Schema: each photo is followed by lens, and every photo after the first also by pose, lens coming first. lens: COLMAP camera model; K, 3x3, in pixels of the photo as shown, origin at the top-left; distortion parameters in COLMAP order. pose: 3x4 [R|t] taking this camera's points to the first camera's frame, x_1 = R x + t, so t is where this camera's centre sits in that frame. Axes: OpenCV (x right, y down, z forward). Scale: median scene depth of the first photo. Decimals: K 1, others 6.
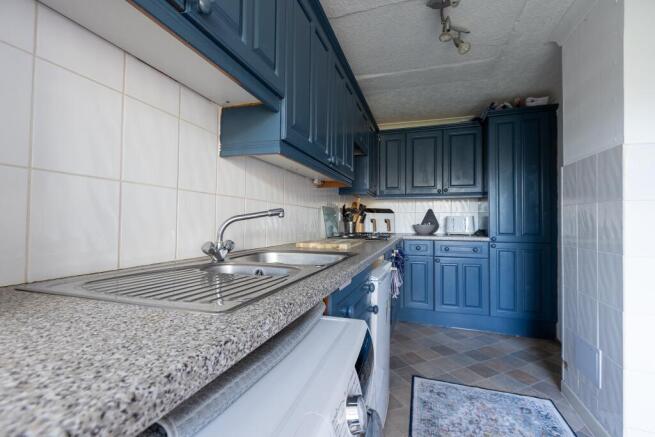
lens RADIAL K [[294.3, 0, 328.3], [0, 294.3, 217.3], [0, 0, 1]] dist [0.003300, -0.001343]
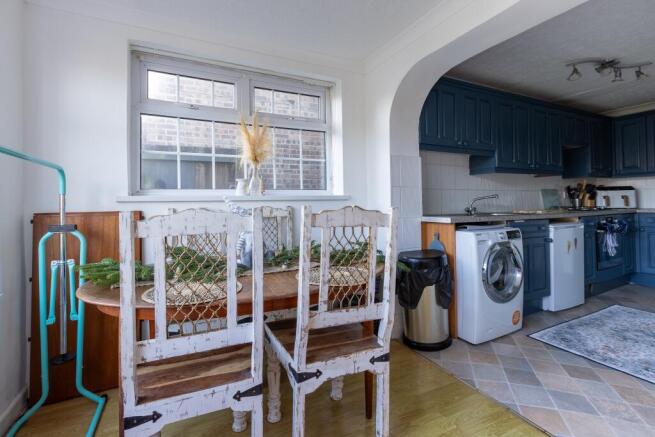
lens RADIAL K [[294.3, 0, 310.8], [0, 294.3, 199.5], [0, 0, 1]] dist [0.003300, -0.001343]
pose [[0.681896, -0.018546, -0.731214, 0.223903], [0.025784, 0.999667, -0.001310, -0.008692], [0.730994, -0.017961, 0.682147, -0.707495]]
